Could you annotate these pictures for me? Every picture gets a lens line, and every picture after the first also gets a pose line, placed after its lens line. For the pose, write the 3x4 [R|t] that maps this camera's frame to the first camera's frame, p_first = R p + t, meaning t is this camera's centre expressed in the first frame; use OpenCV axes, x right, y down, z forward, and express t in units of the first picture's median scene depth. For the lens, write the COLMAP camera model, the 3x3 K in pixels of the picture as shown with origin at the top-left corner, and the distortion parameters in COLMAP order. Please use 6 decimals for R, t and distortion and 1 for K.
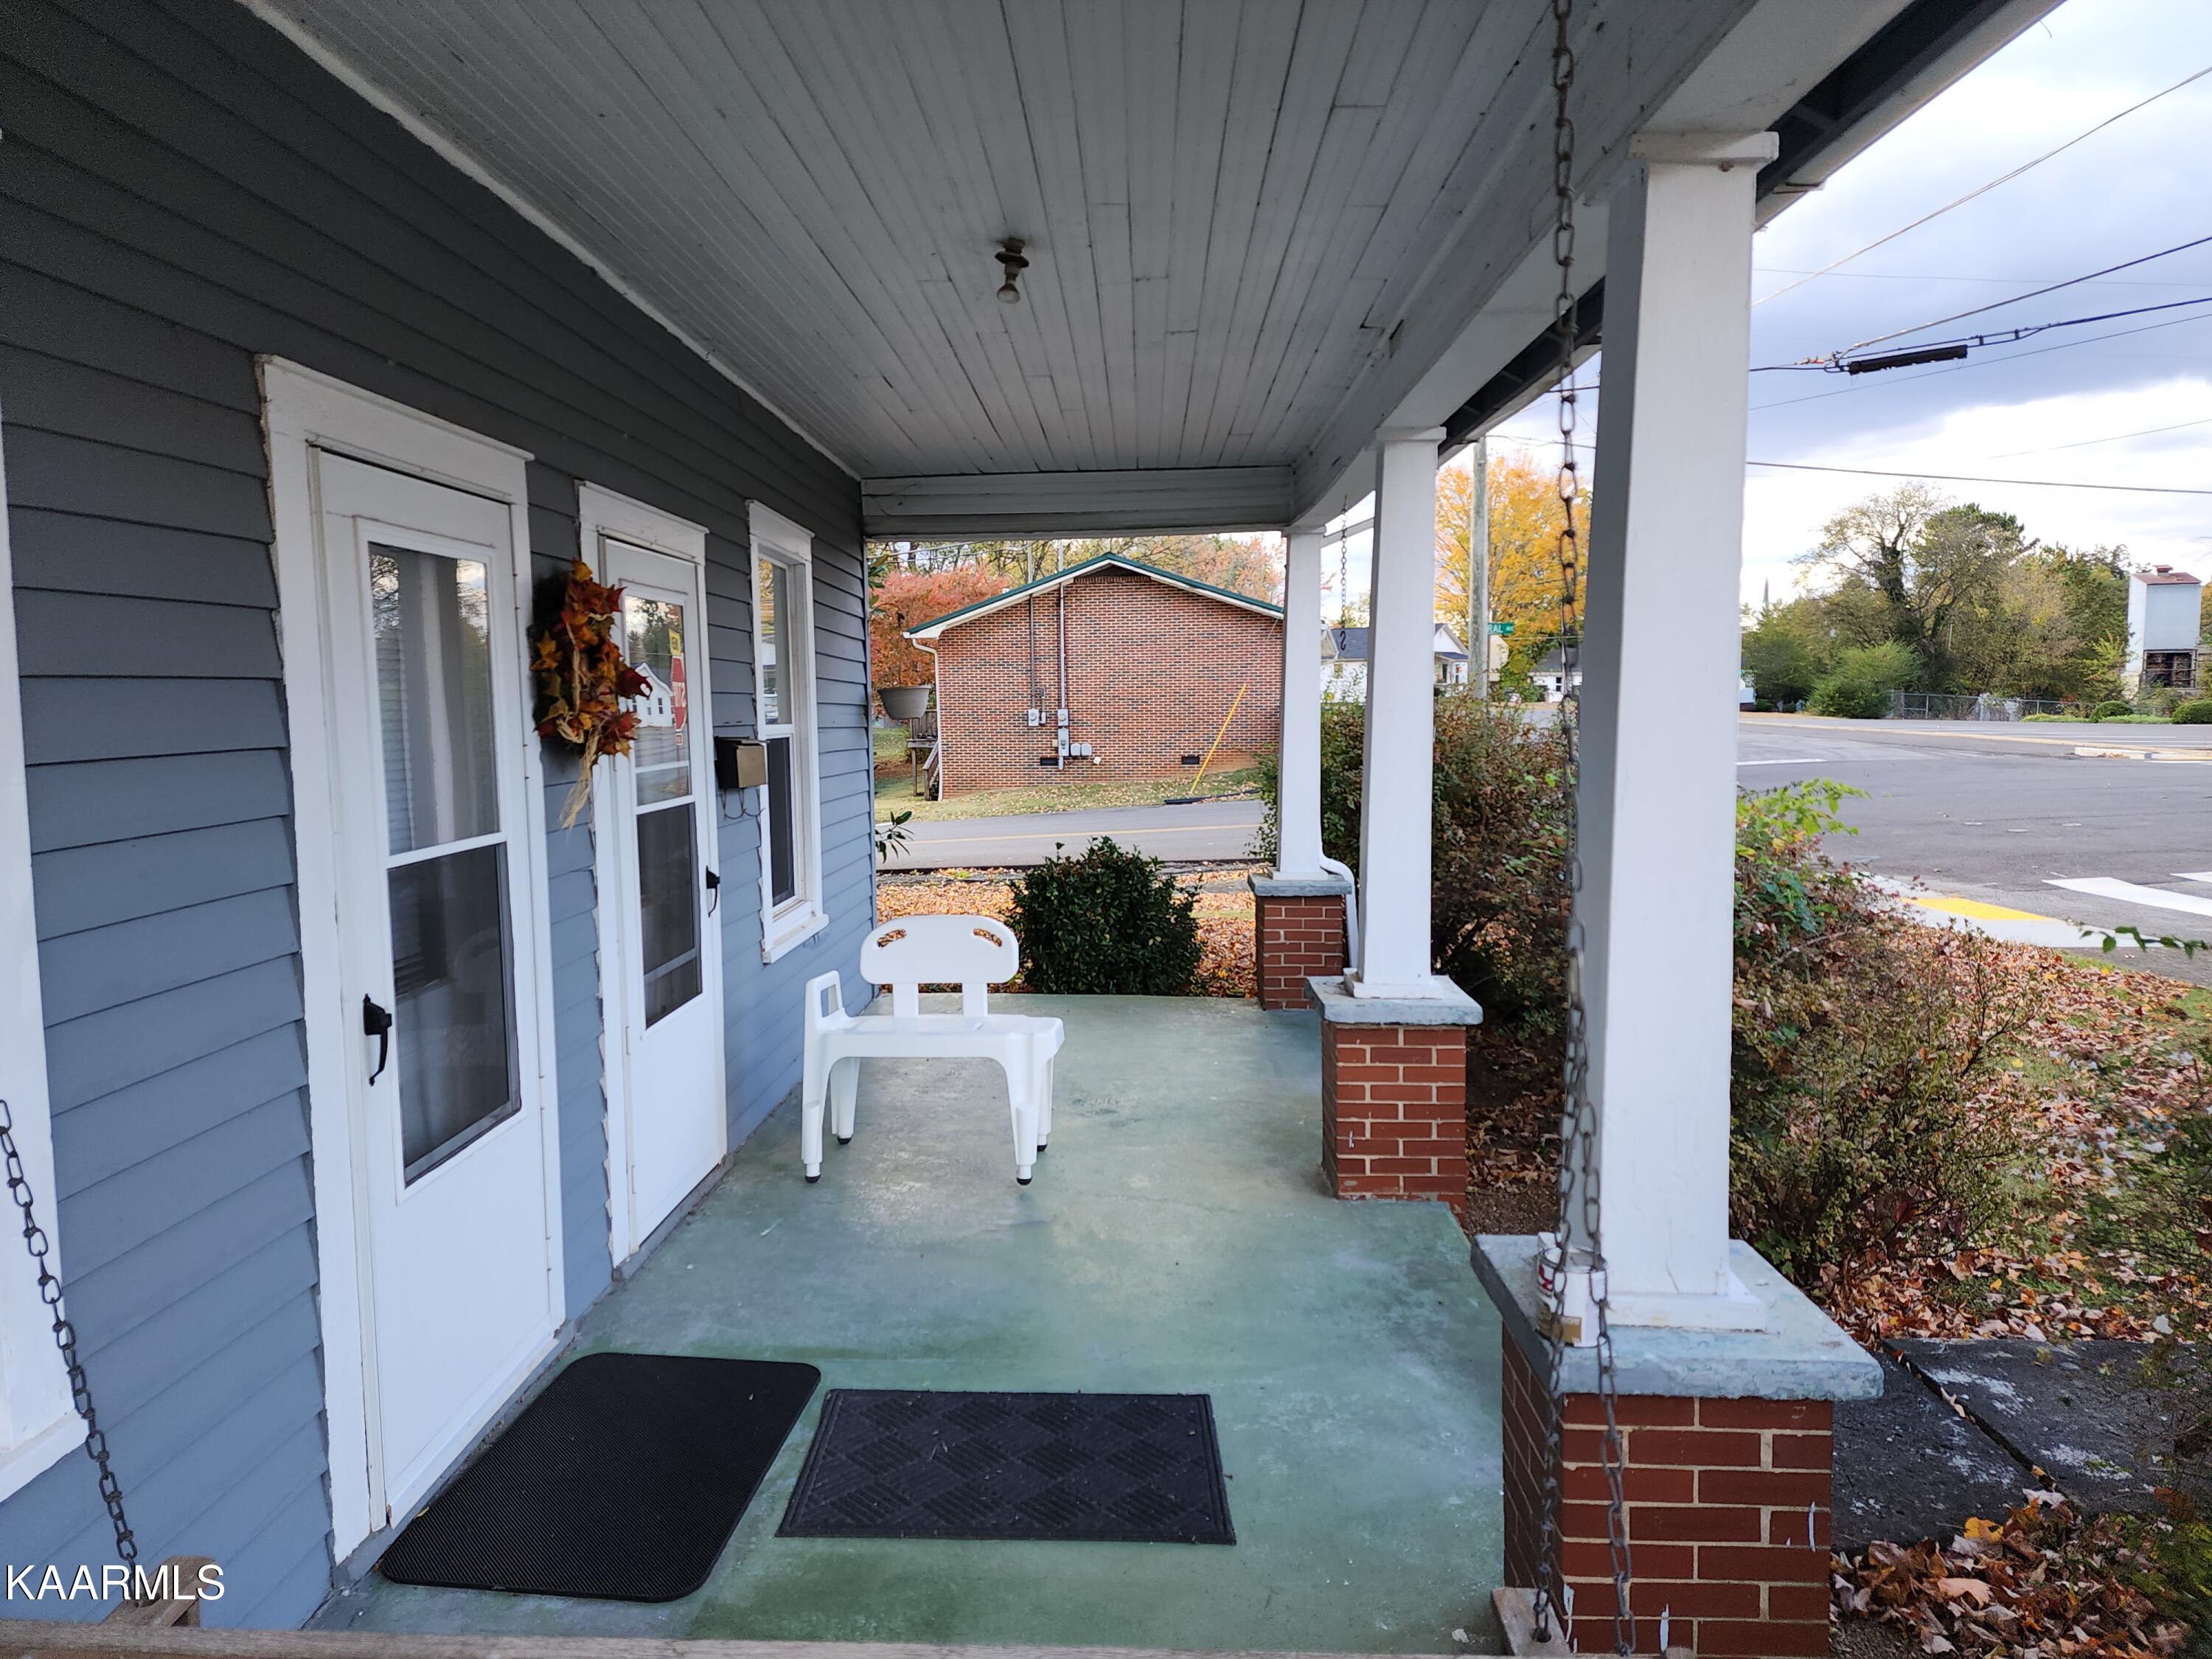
lens RADIAL K [[1499.7, 0, 1106.0], [0, 1499.7, 829.5], [0, 0, 1]] dist [0.049877, -0.007626]
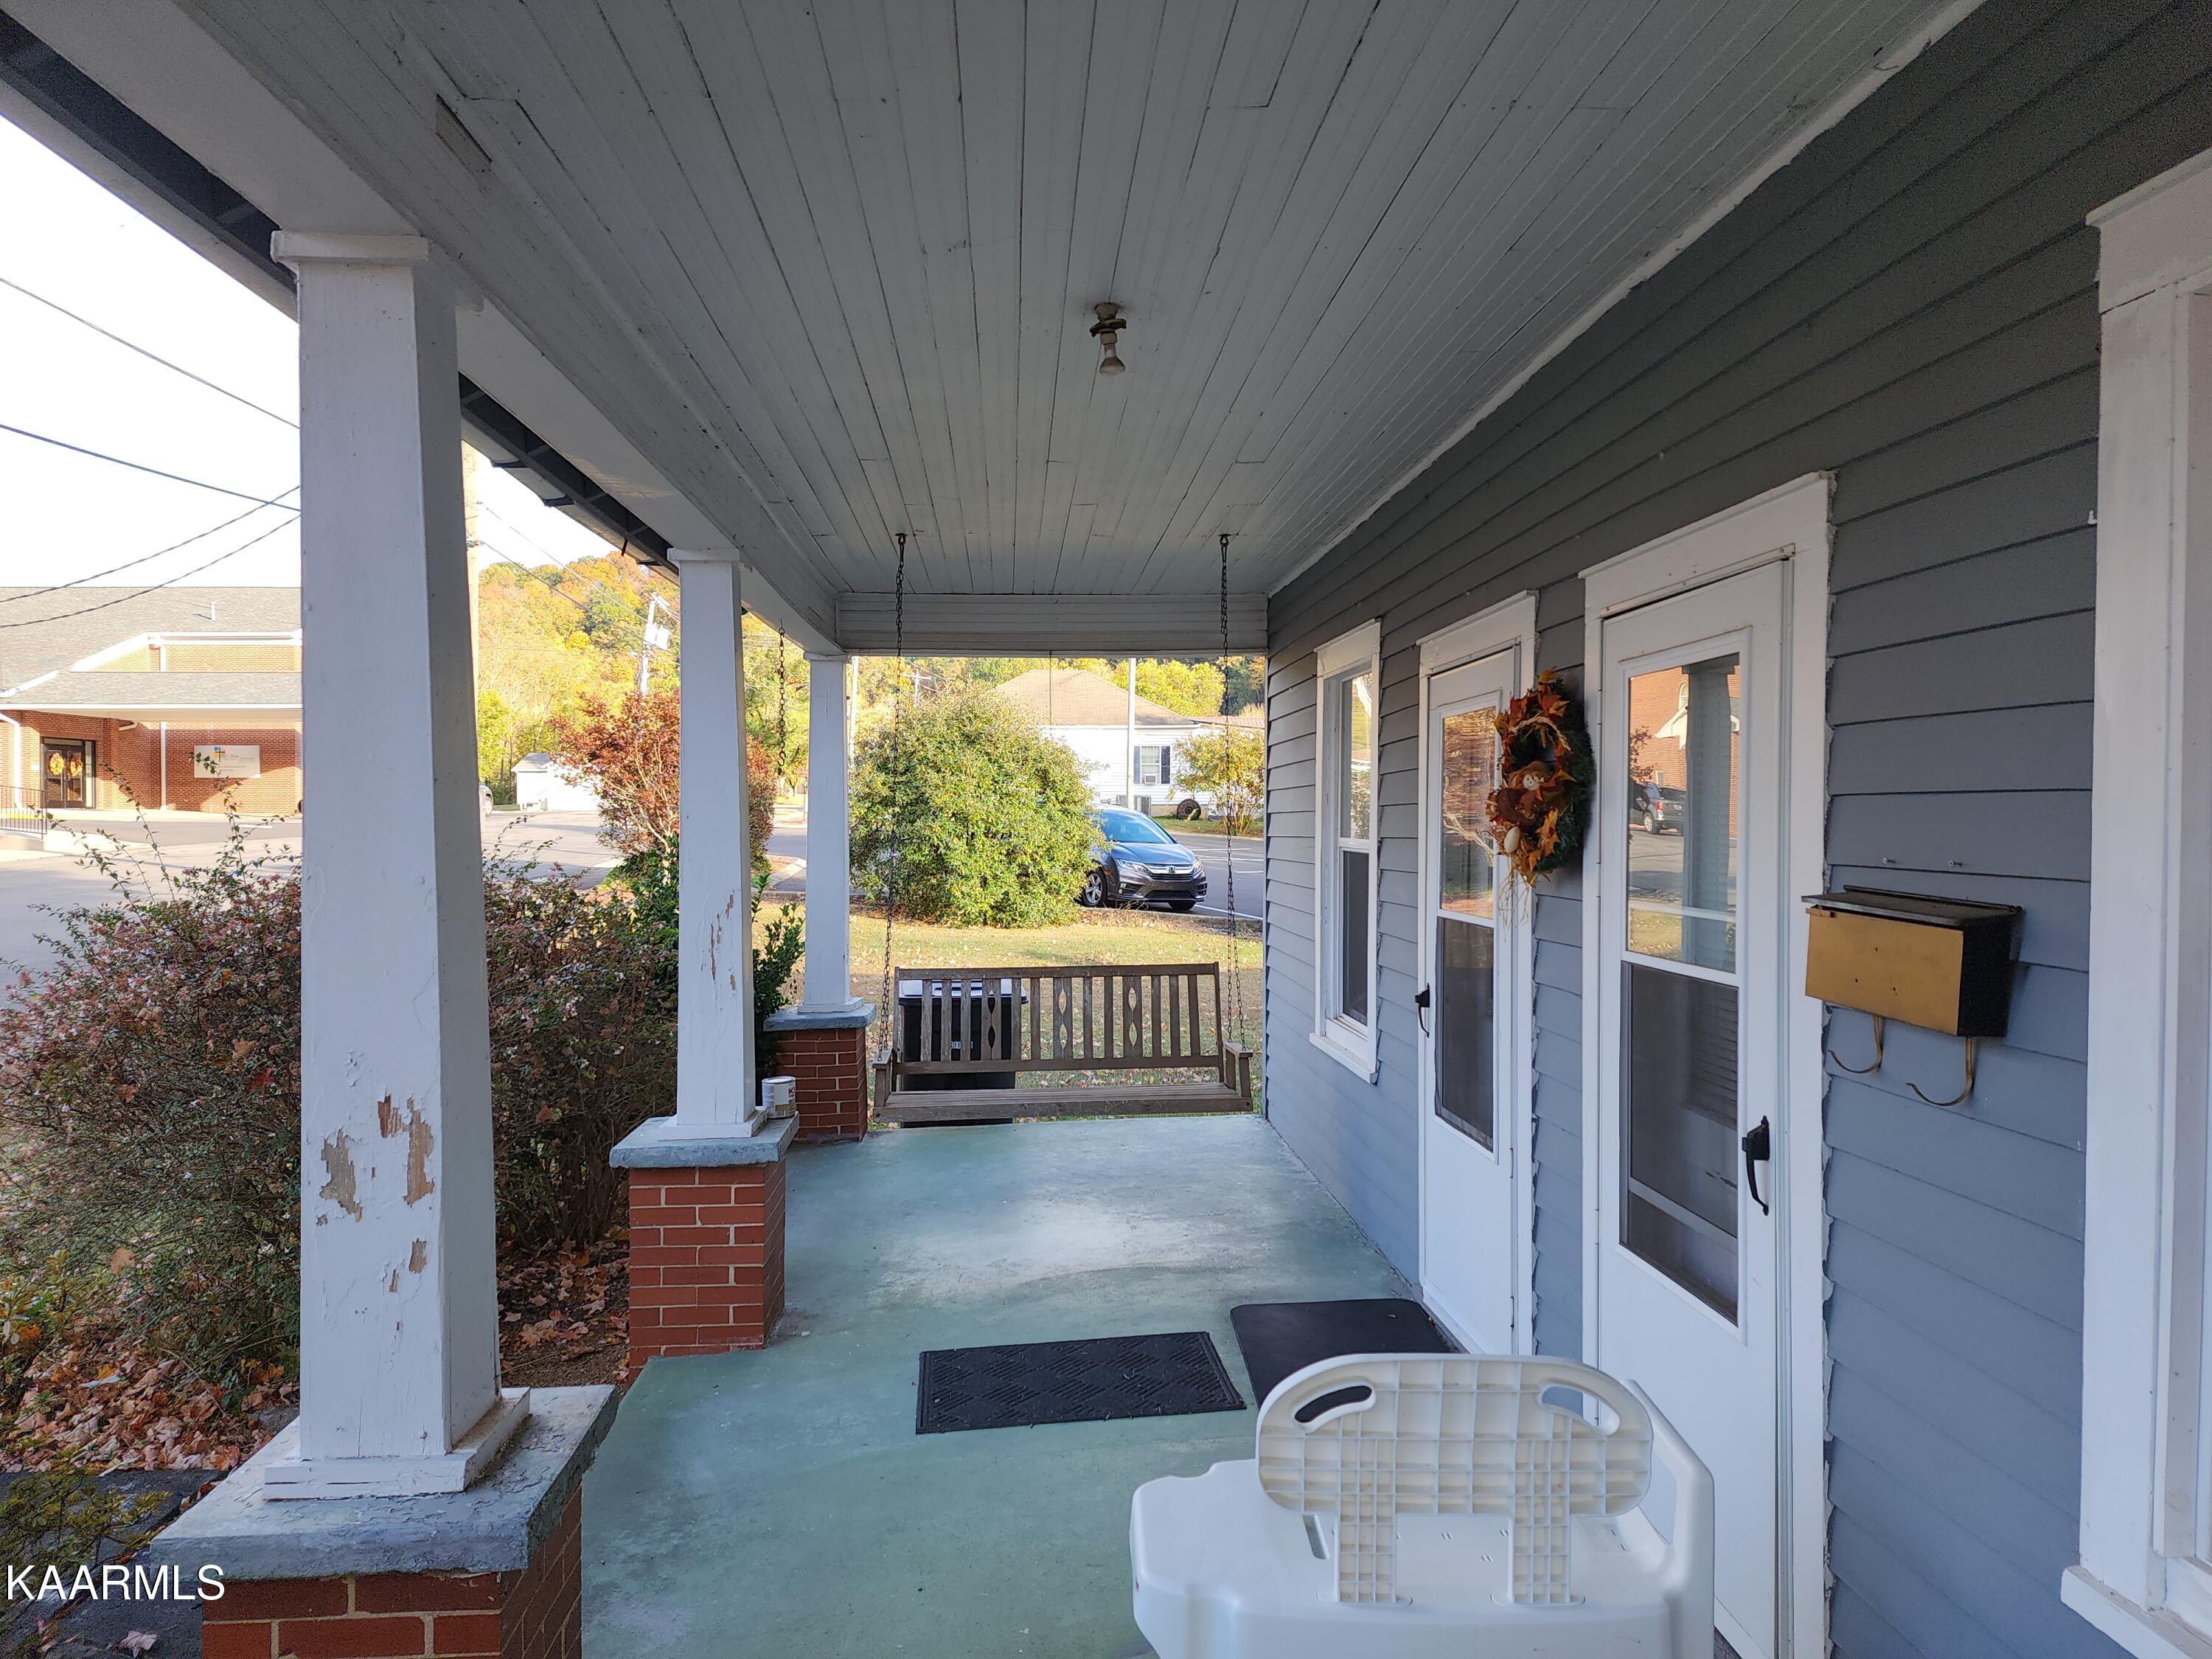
lens RADIAL K [[1499.7, 0, 1106.0], [0, 1499.7, 829.5], [0, 0, 1]] dist [0.049877, -0.007626]
pose [[-0.995727, 0.010306, -0.091767, 0.022267], [0.001632, 0.995561, 0.094106, -0.152886], [0.092329, 0.093555, -0.991324, 1.774479]]
